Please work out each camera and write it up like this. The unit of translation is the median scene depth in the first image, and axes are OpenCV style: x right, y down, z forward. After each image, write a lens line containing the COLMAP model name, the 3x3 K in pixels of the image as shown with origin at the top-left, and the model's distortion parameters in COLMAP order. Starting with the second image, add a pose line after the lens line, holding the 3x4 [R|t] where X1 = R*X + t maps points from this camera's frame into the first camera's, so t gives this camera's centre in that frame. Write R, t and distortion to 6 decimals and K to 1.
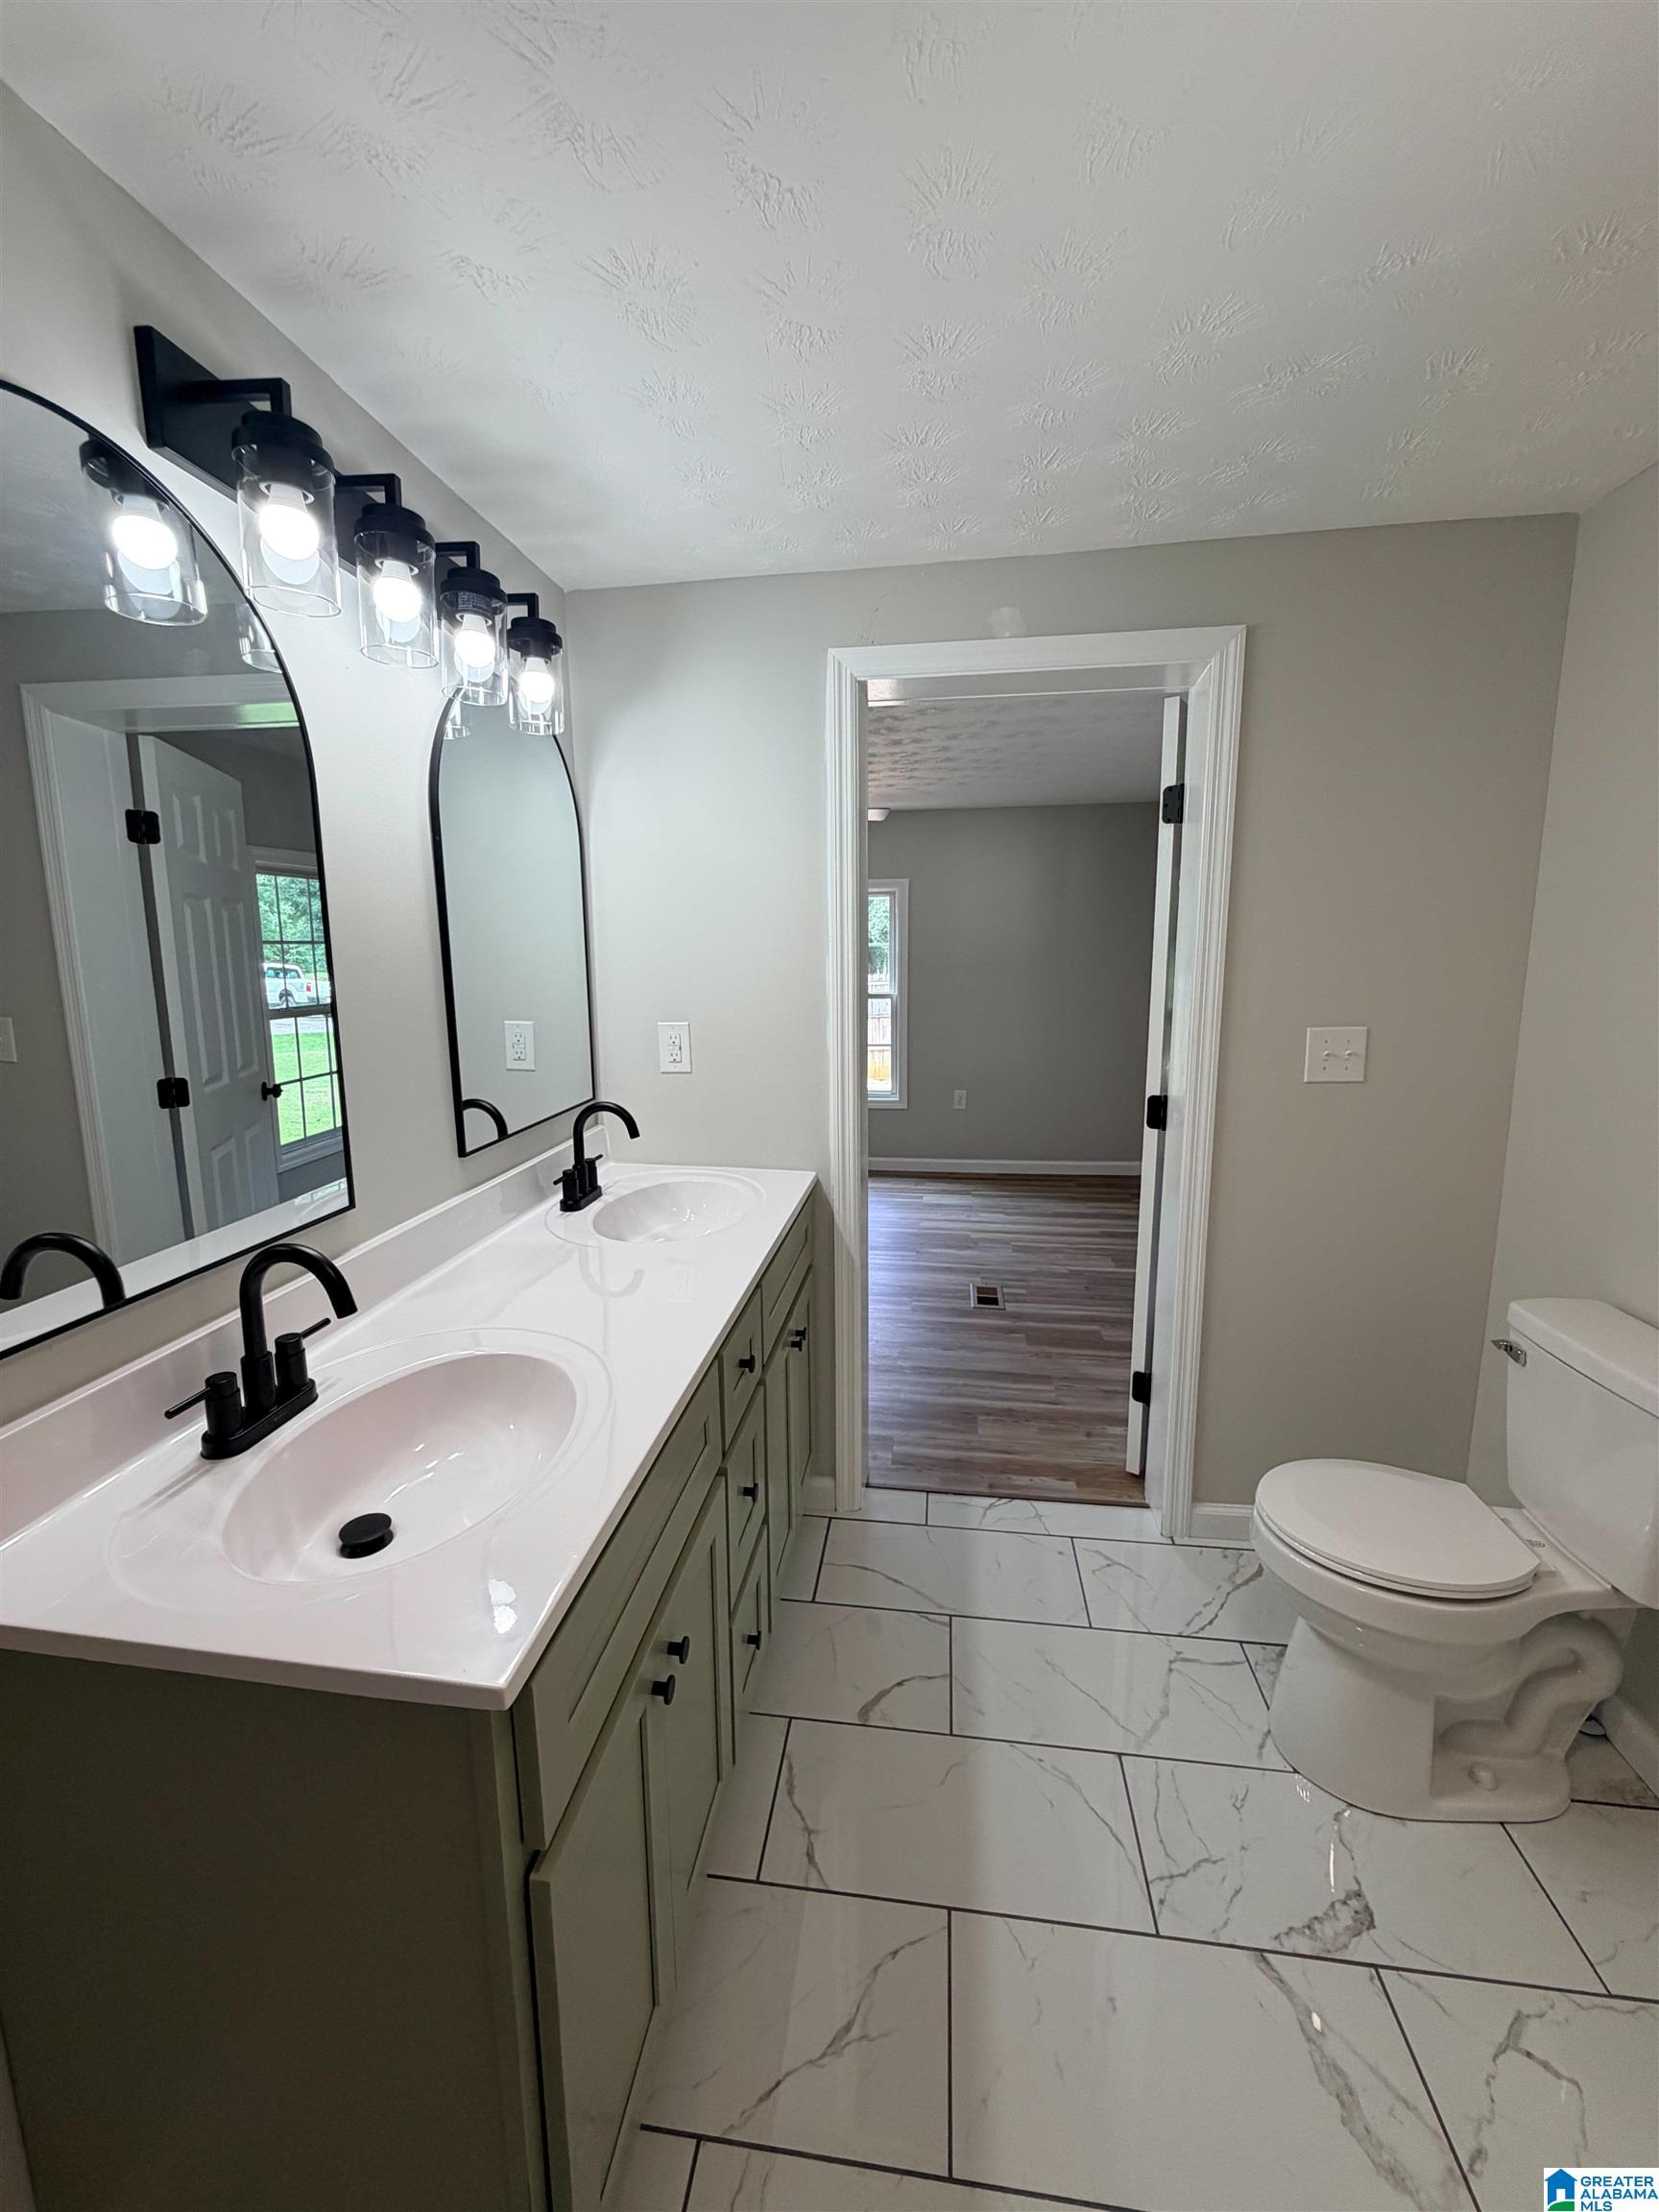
lens RADIAL K [[886.6, 0, 824.9], [0, 886.6, 1102.5], [0, 0, 1]] dist [-0.000650, -0.000327]
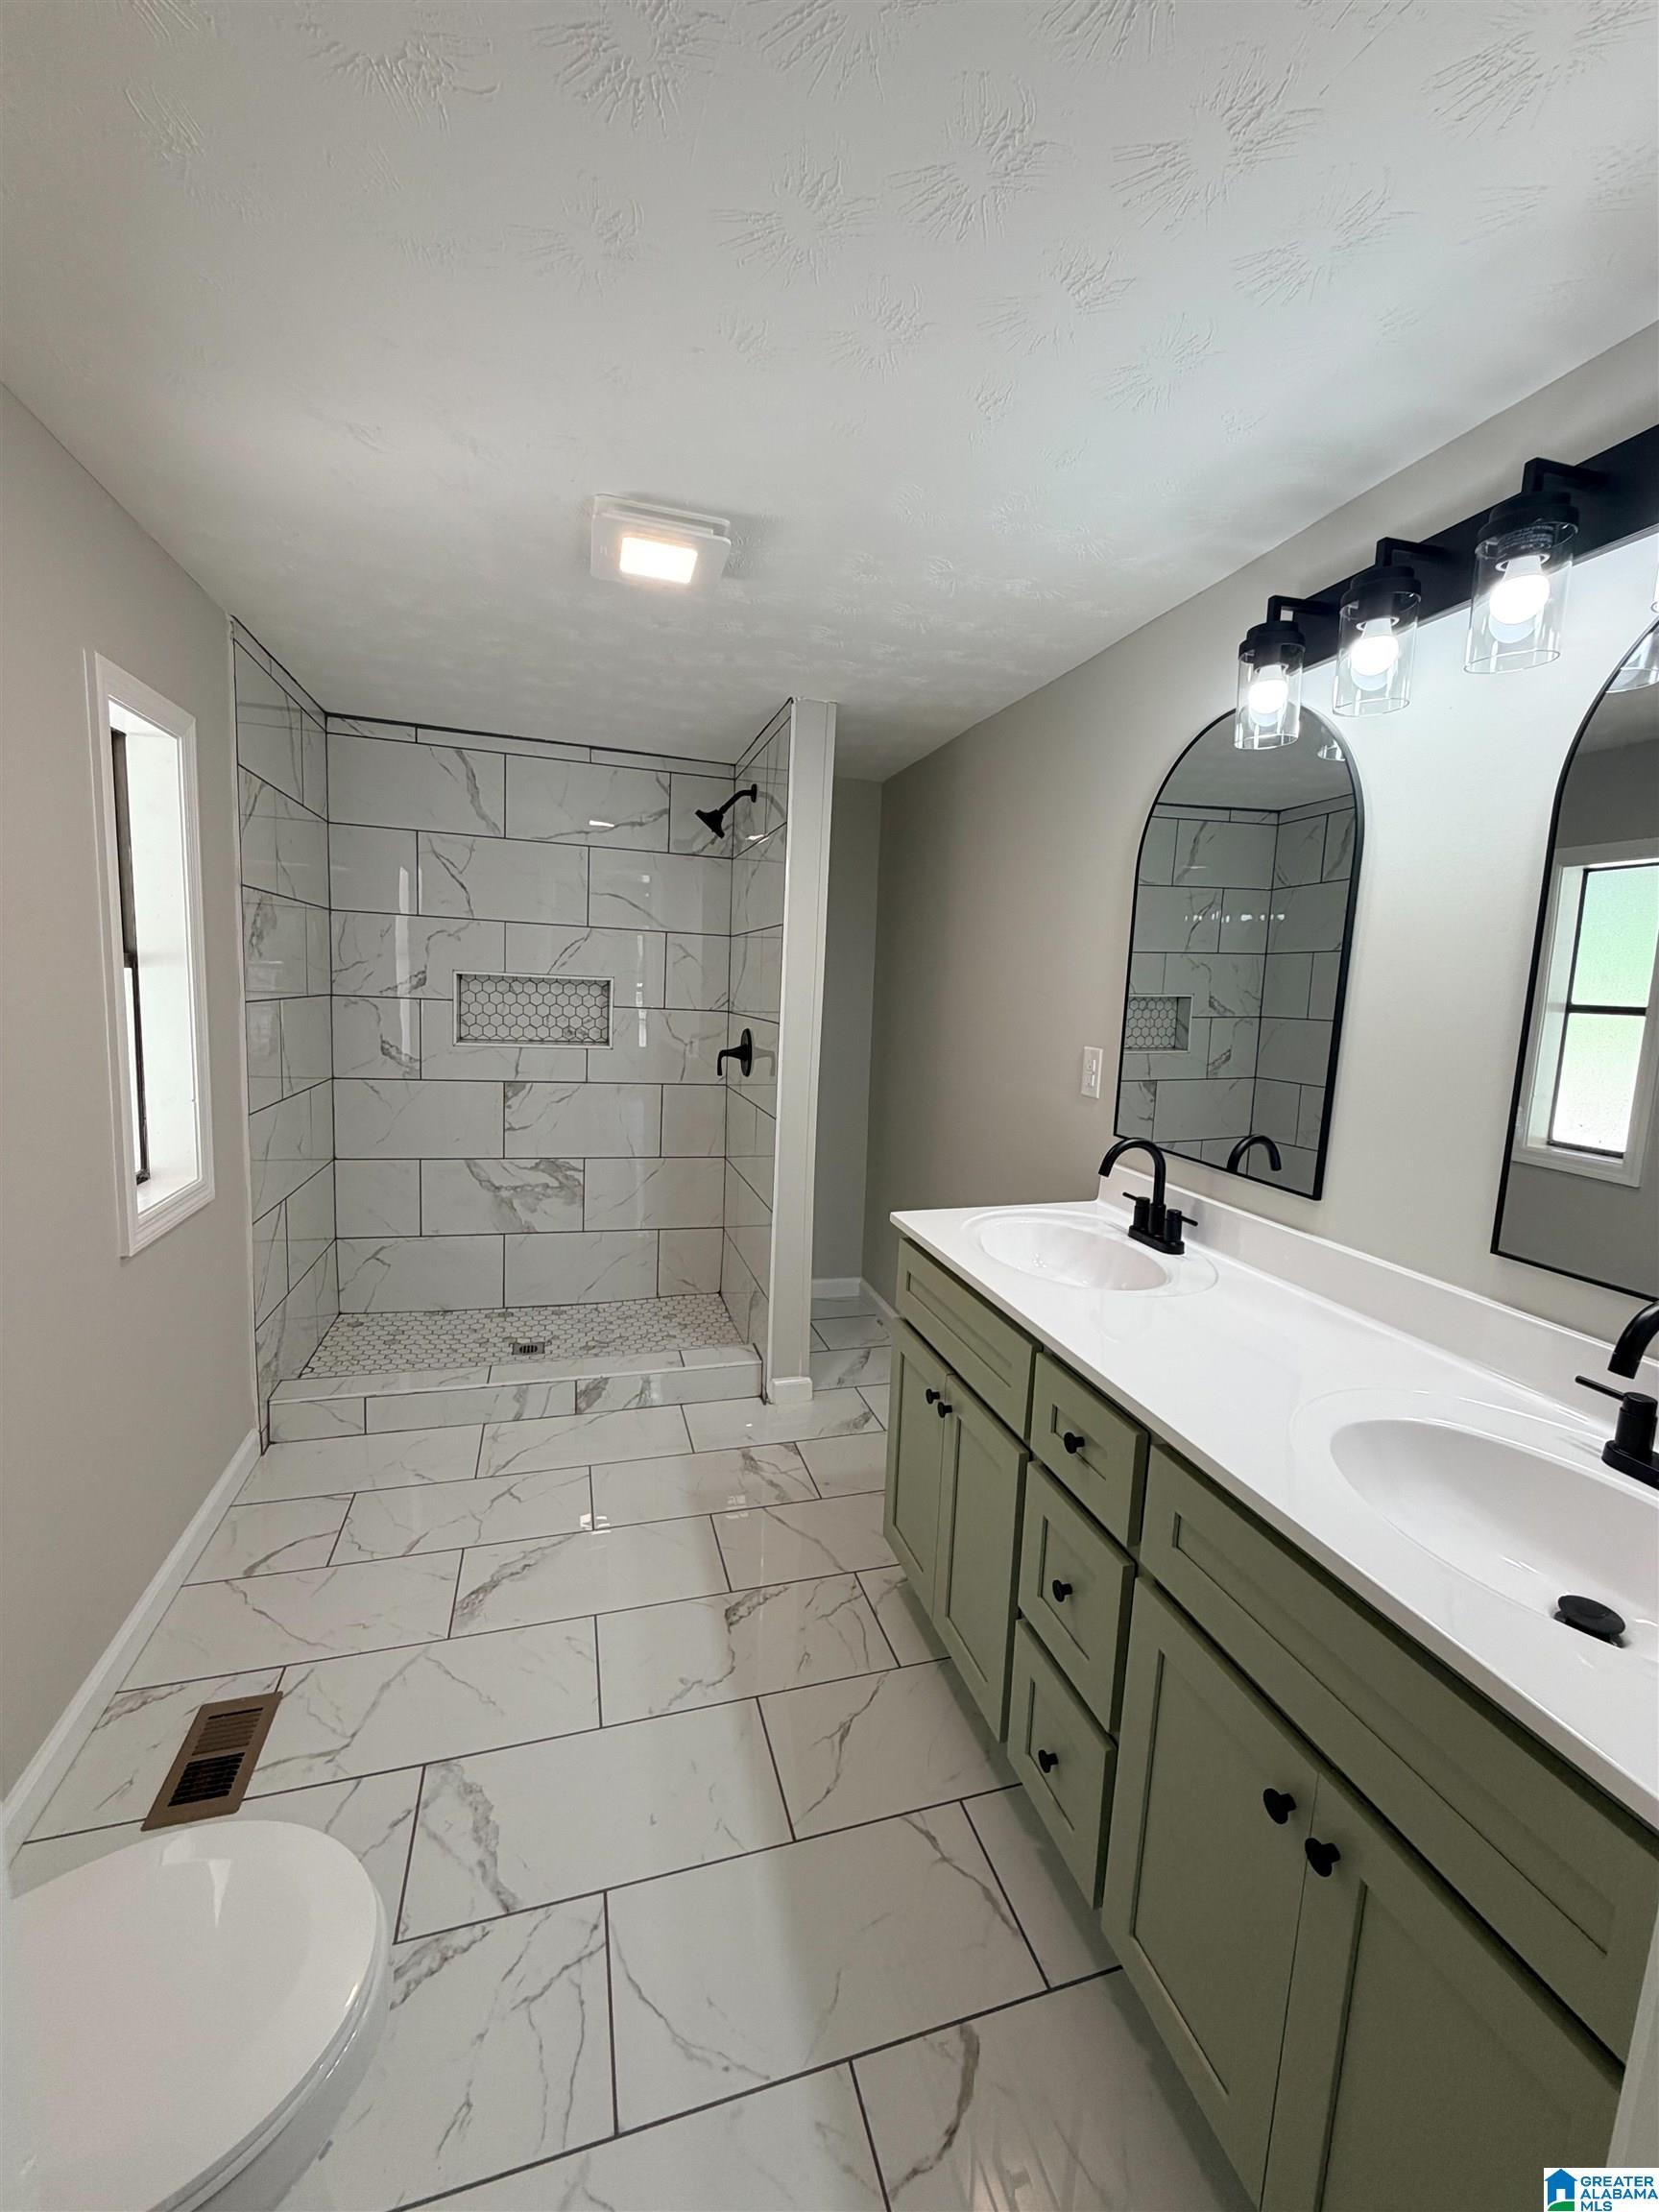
lens RADIAL K [[886.6, 0, 824.9], [0, 886.6, 1102.5], [0, 0, 1]] dist [-0.000650, -0.000327]
pose [[-0.913175, 0.026717, -0.406691, 0.504365], [-0.104329, 0.949280, 0.296620, -0.268098], [0.393988, 0.313295, -0.864071, 1.602939]]
